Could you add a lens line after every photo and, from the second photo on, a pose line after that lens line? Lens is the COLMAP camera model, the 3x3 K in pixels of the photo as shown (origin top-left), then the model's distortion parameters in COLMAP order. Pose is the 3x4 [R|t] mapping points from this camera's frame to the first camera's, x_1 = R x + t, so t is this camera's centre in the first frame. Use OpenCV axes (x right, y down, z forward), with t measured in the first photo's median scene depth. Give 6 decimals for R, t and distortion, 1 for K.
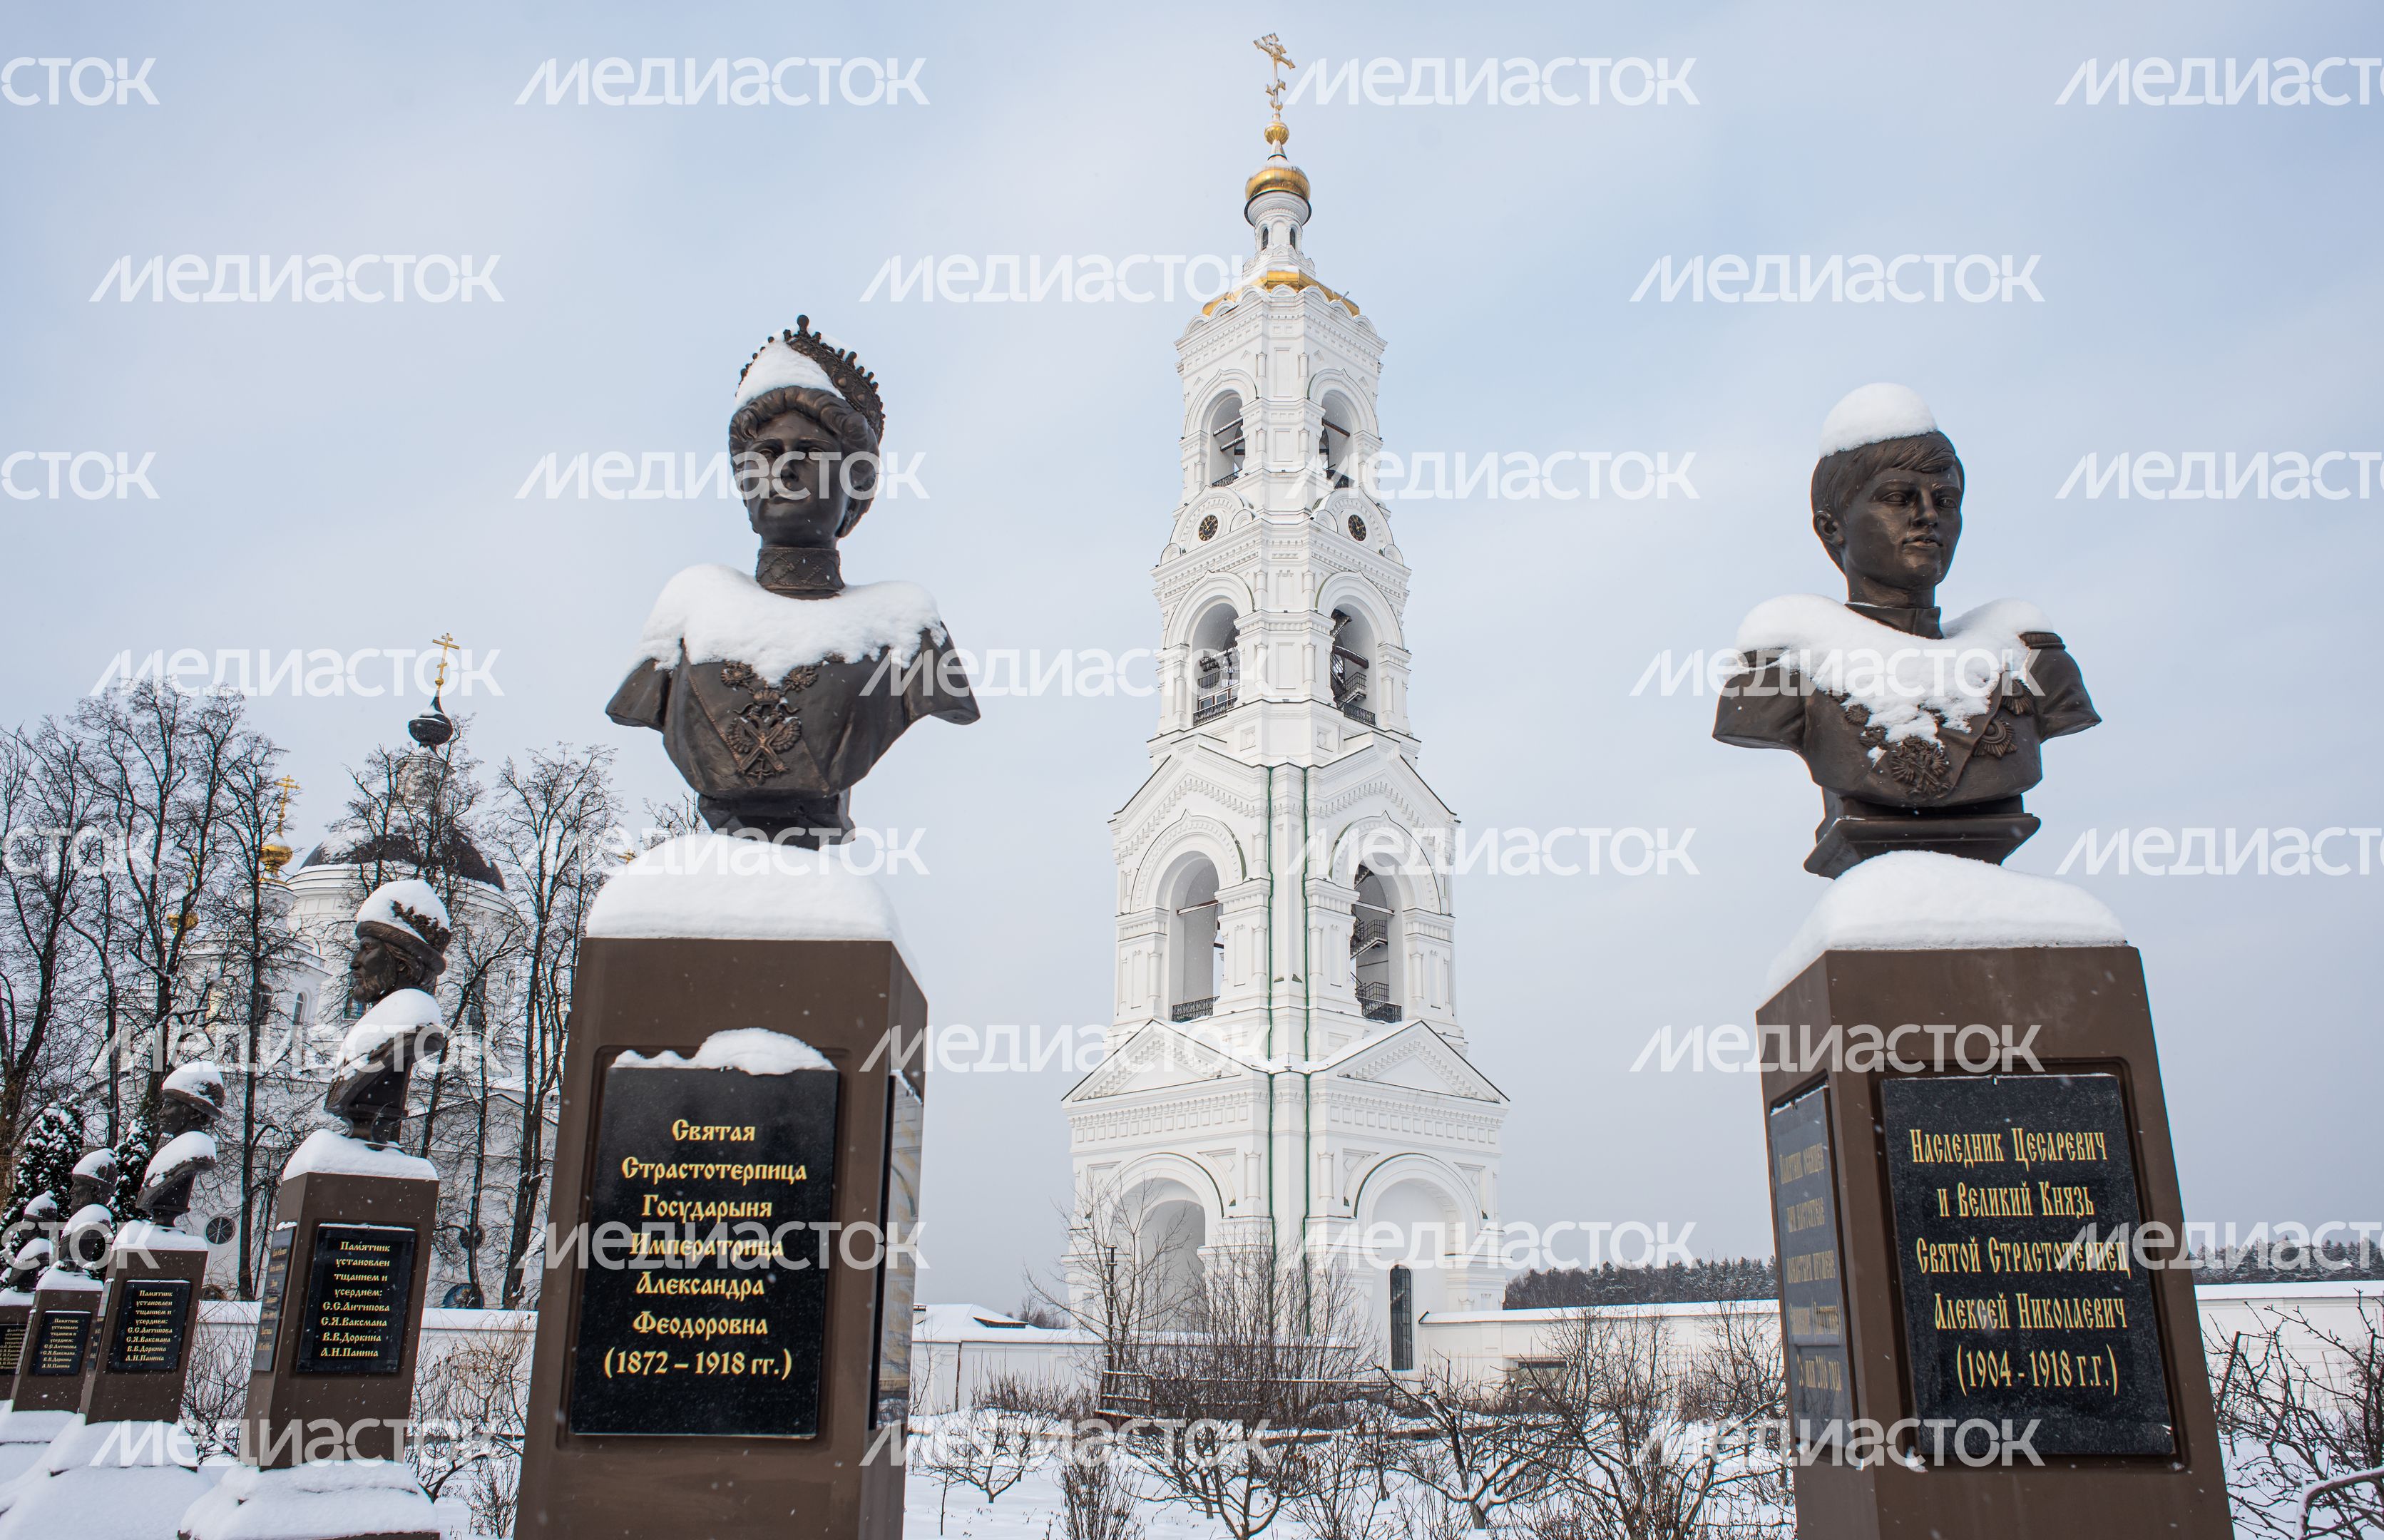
lens RADIAL K [[1667.9, 0, 1224.0], [0, 1667.9, 797.8], [0, 0, 1]] dist [-0.089409, 0.078103]
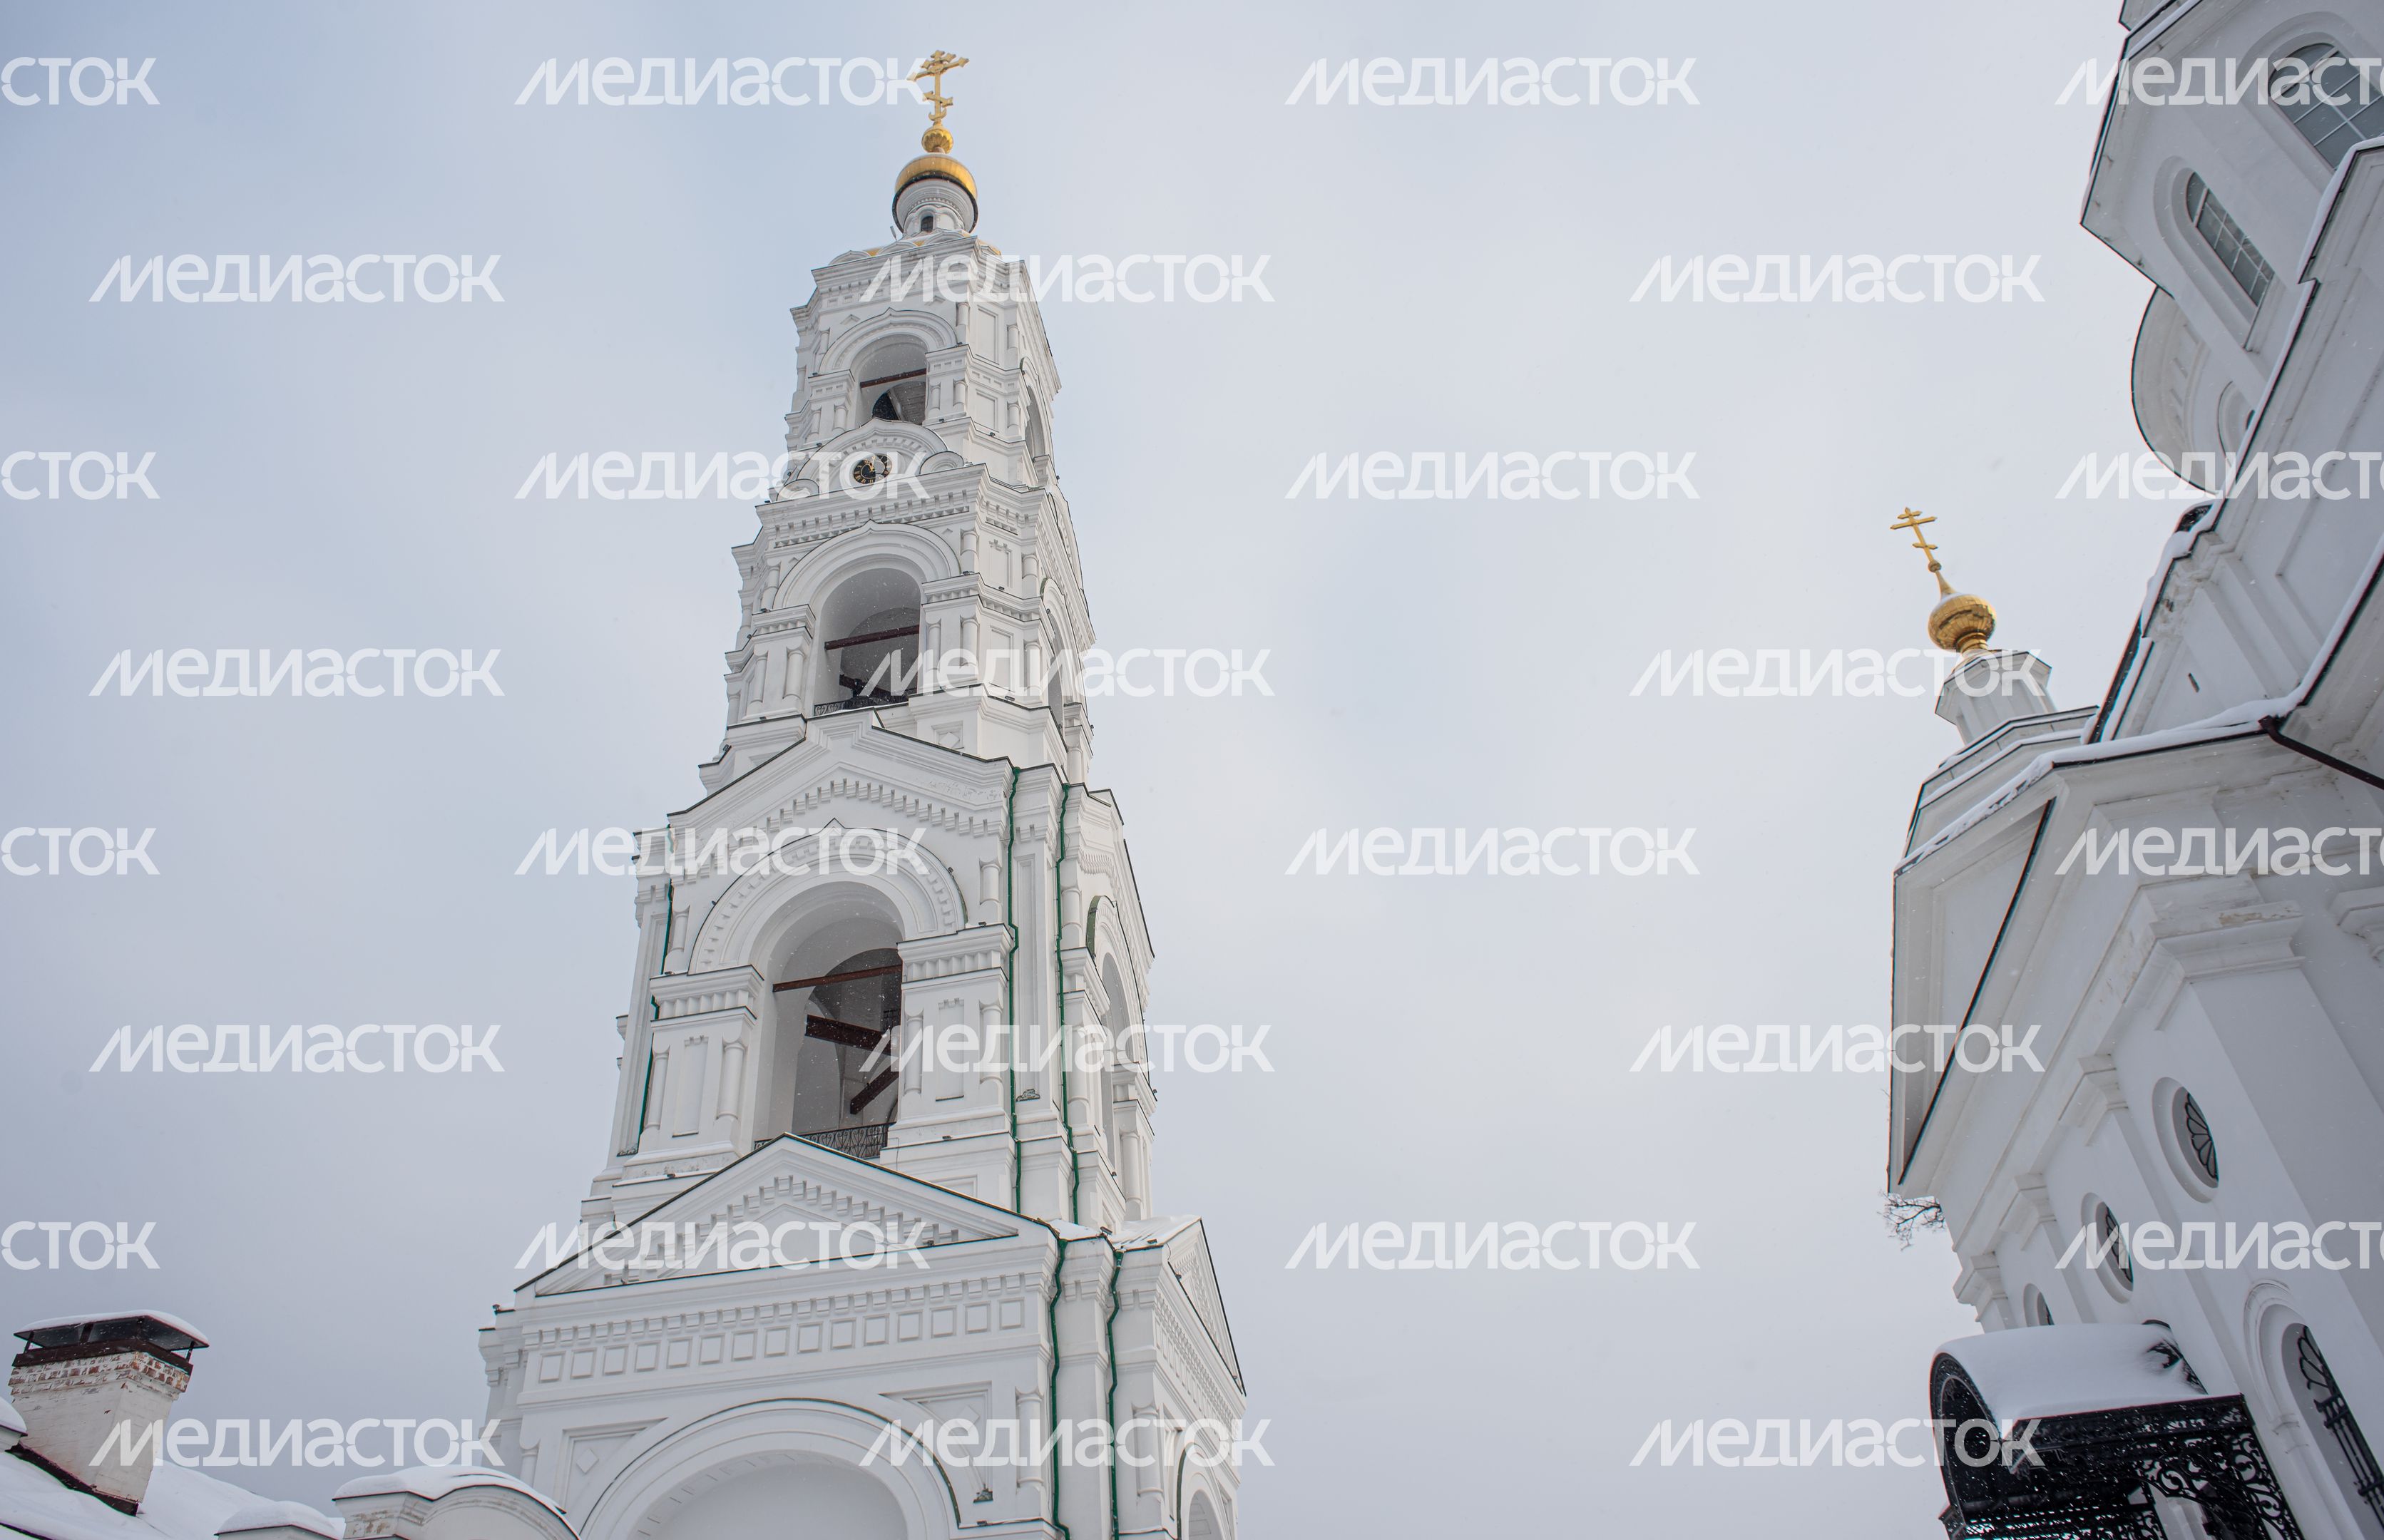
lens RADIAL K [[1625.9, 0, 1147.9], [0, 1625.9, 729.9], [0, 0, 1]] dist [-0.071631, 0.073394]
pose [[0.821900, 0.302226, 0.482846, -0.225937], [-0.122321, 0.921512, -0.368582, 0.182691], [-0.556344, 0.243875, 0.794359, 0.483608]]
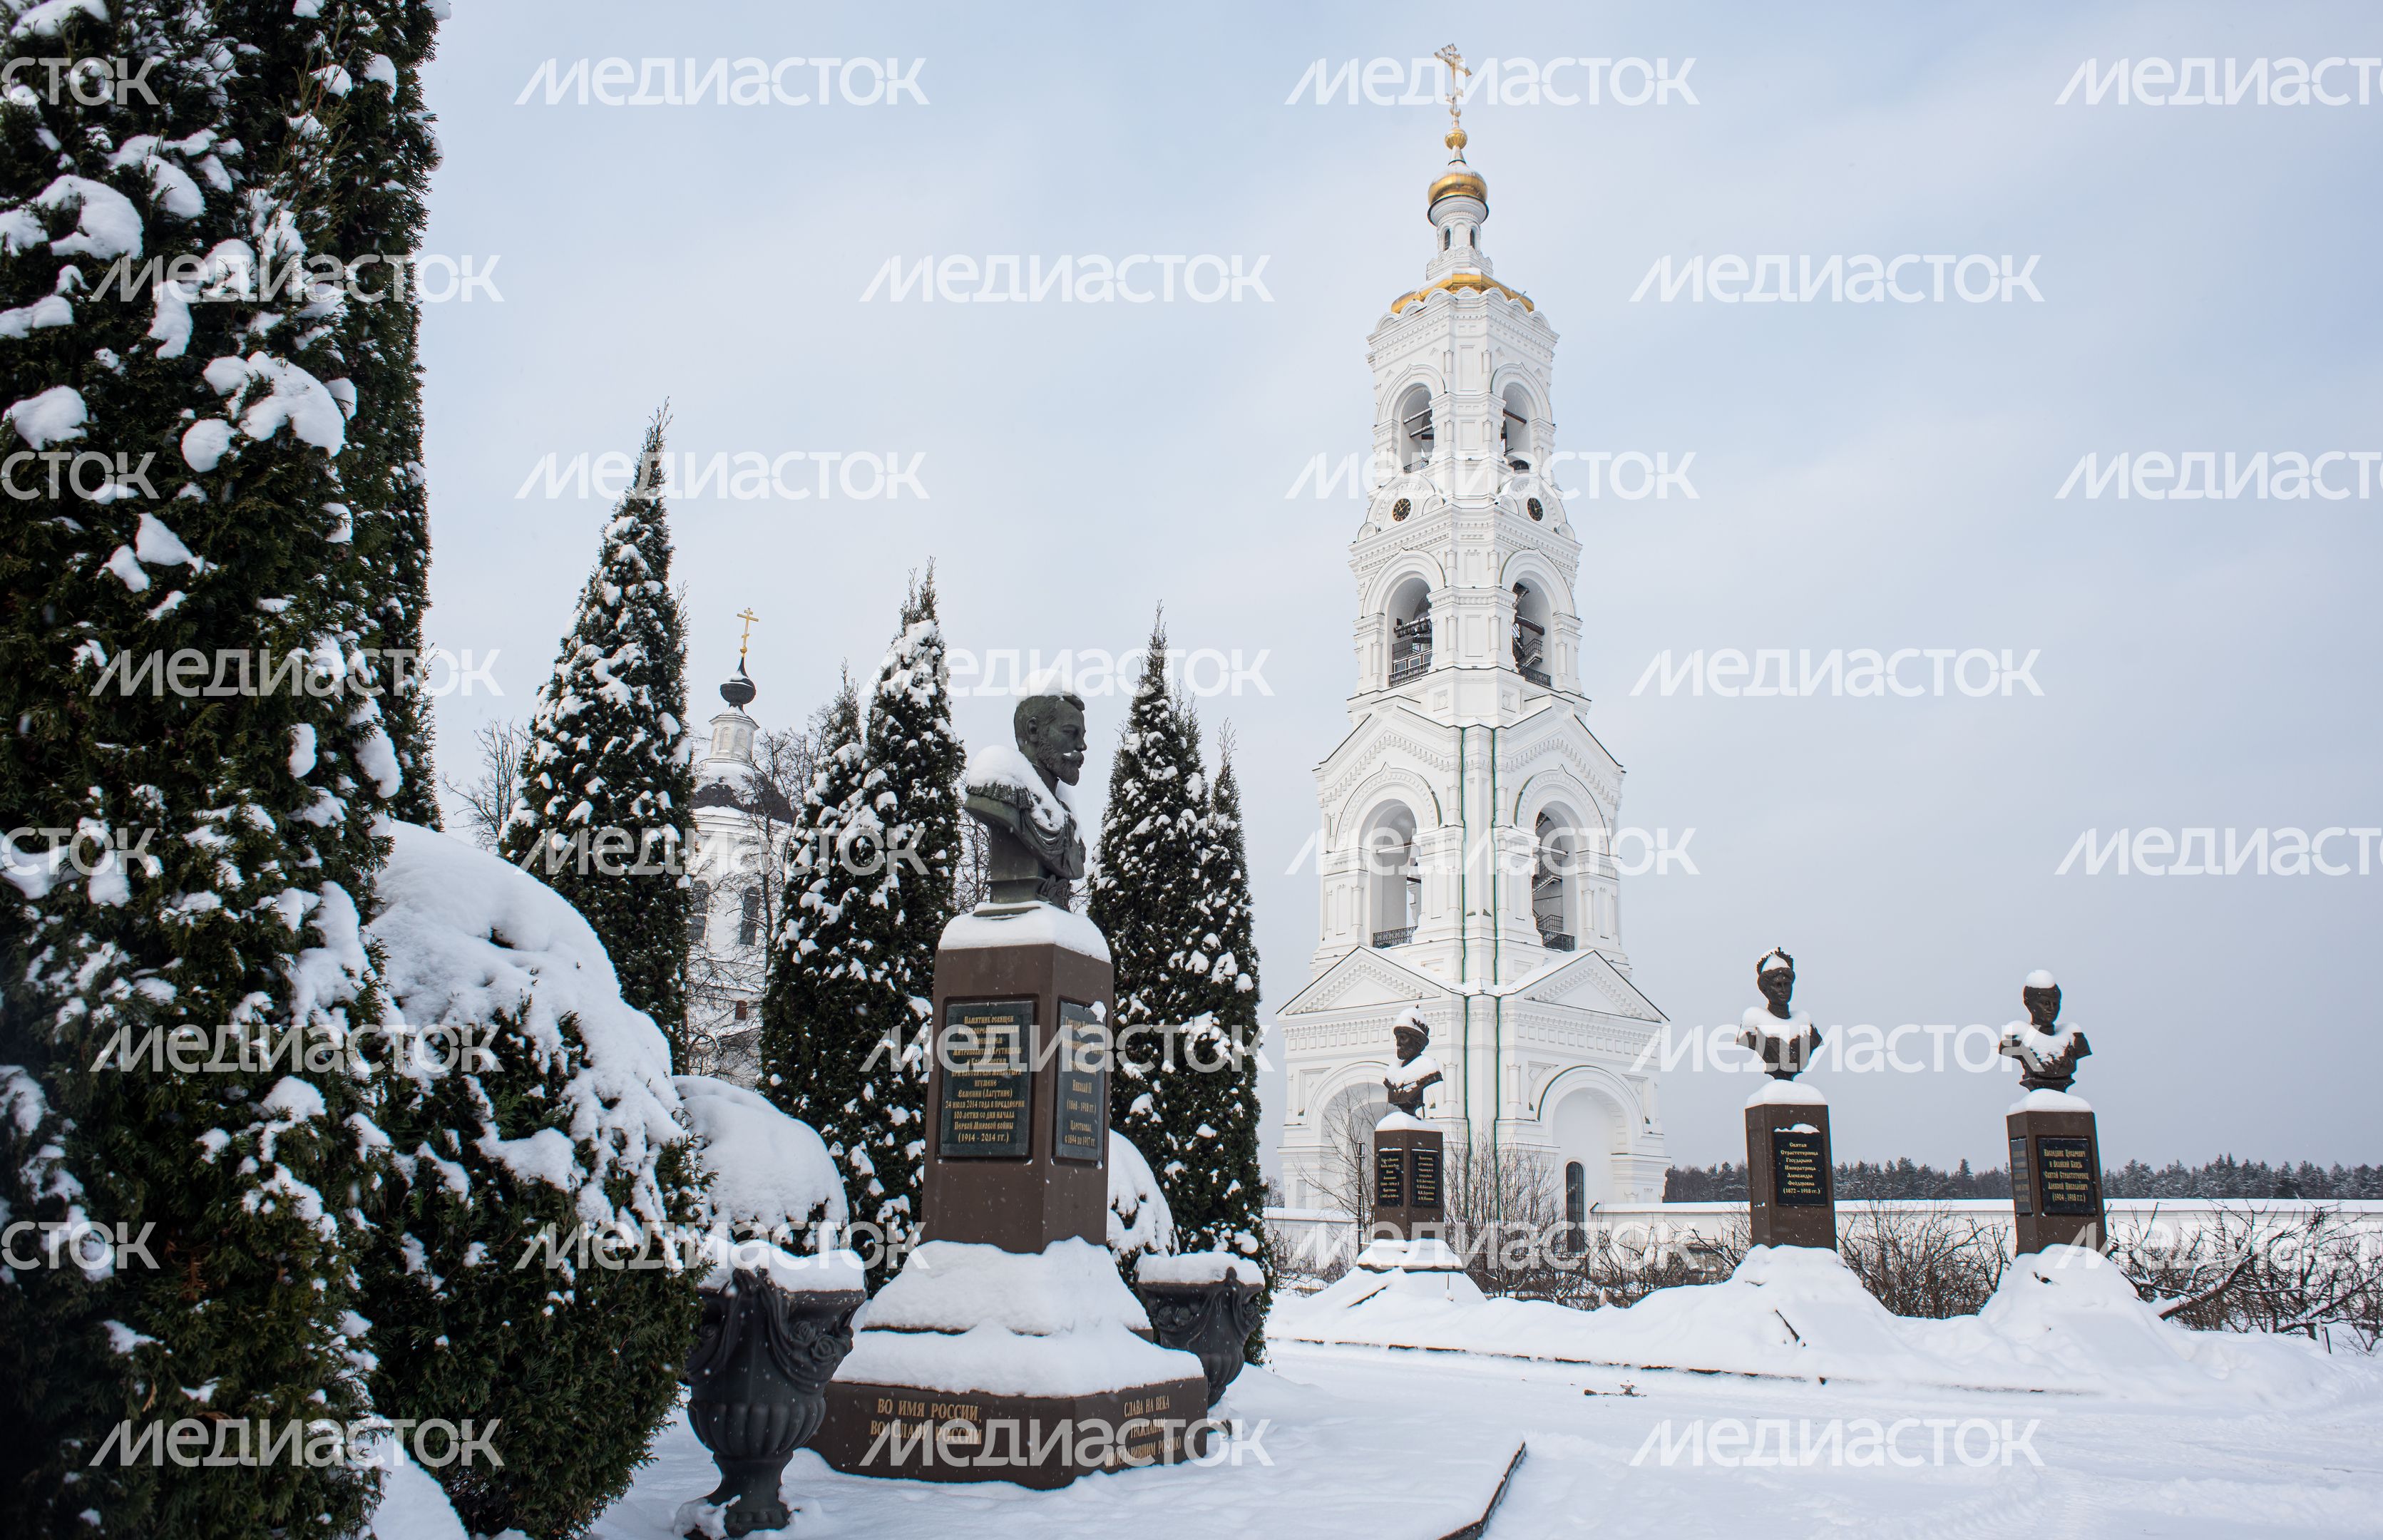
lens RADIAL K [[1632.3, 0, 1201.1], [0, 1632.3, 759.3], [0, 0, 1]] dist [-0.089108, 0.081018]
pose [[0.996311, 0.006178, -0.085589, -0.054758], [-0.003053, 0.999325, 0.036599, -0.036571], [0.085758, -0.036203, 0.995658, -0.127292]]
